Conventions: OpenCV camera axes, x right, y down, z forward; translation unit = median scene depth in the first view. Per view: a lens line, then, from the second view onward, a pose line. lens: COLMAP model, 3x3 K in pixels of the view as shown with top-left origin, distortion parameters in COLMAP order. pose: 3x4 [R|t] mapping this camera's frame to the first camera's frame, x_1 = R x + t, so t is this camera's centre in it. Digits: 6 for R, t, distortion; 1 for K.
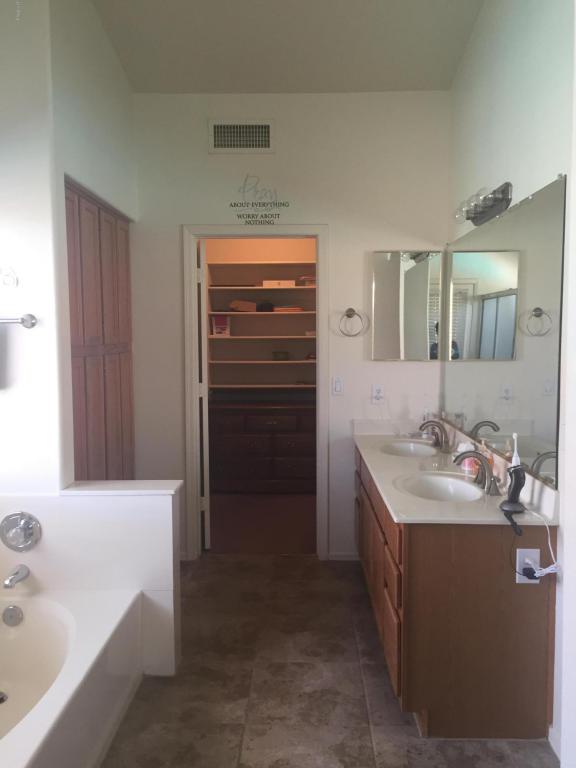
lens RADIAL K [[647.4, 0, 288.0], [0, 647.4, 384.0], [0, 0, 1]] dist [0.044393, -0.015328]
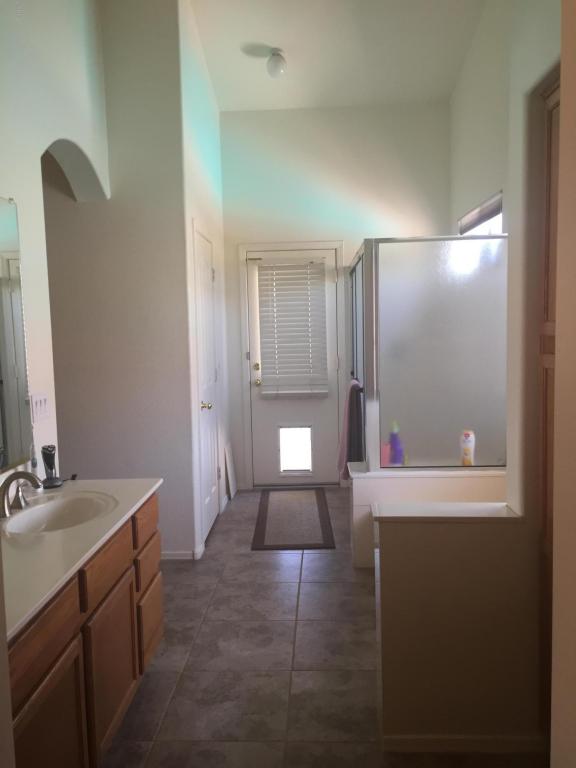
lens RADIAL K [[647.4, 0, 288.0], [0, 647.4, 384.0], [0, 0, 1]] dist [0.044393, -0.015328]
pose [[-0.999309, 0.029216, 0.022980, -0.094280], [0.032707, 0.984879, 0.170128, -0.149923], [-0.017662, 0.170762, -0.985154, 1.917210]]
